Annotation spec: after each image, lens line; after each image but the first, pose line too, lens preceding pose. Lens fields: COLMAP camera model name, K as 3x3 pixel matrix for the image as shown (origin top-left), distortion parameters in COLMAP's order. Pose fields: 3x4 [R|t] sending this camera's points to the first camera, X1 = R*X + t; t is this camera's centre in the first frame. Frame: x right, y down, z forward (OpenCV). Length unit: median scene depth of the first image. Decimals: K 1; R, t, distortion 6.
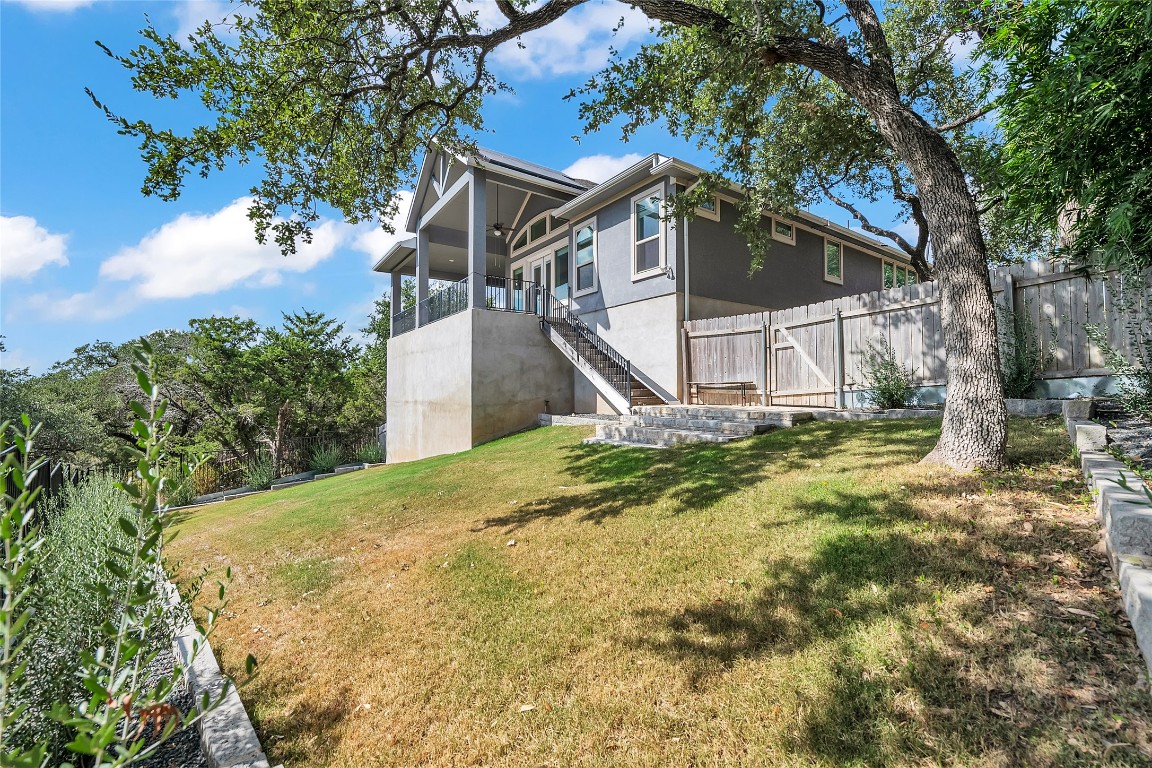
lens RADIAL K [[472.4, 0, 576.0], [0, 472.4, 384.0], [0, 0, 1]] dist [-0.002964, -0.000154]
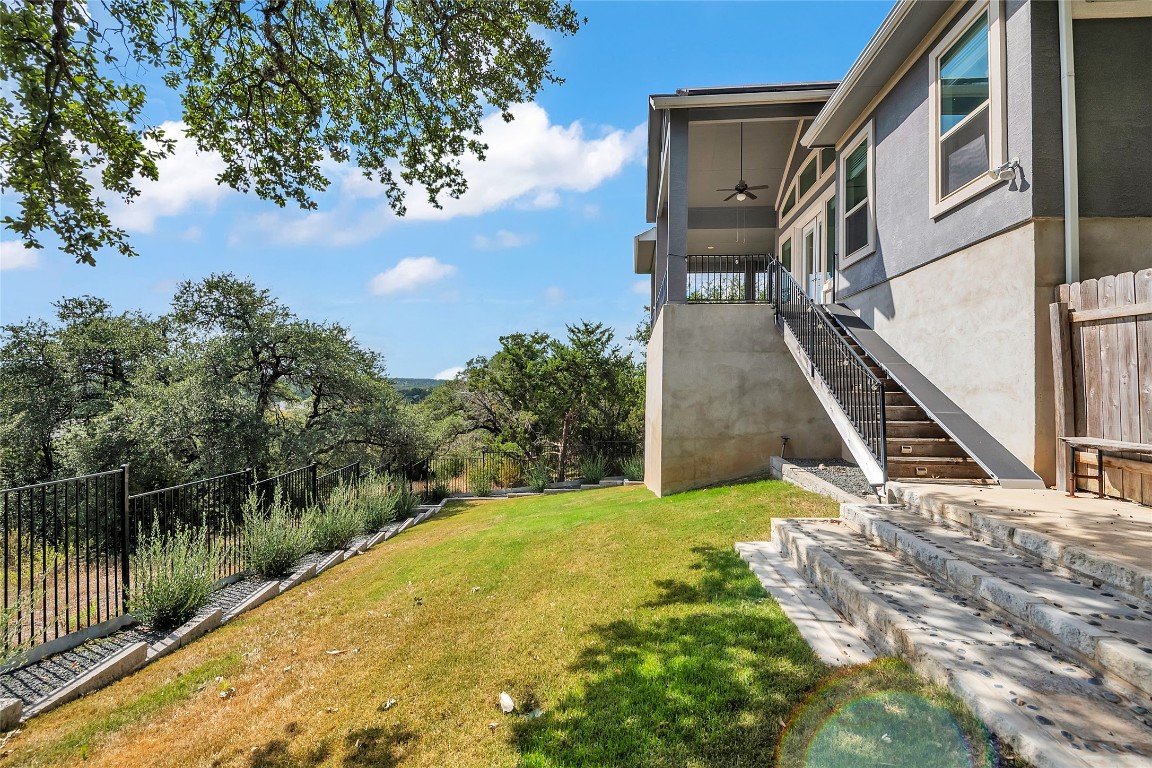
lens RADIAL K [[472.4, 0, 576.0], [0, 472.4, 384.0], [0, 0, 1]] dist [-0.002964, -0.000154]
pose [[0.756208, 0.009219, -0.654266, 0.151572], [-0.010055, 0.999946, 0.002469, -0.037238], [0.654254, 0.004712, 0.756260, 0.353708]]
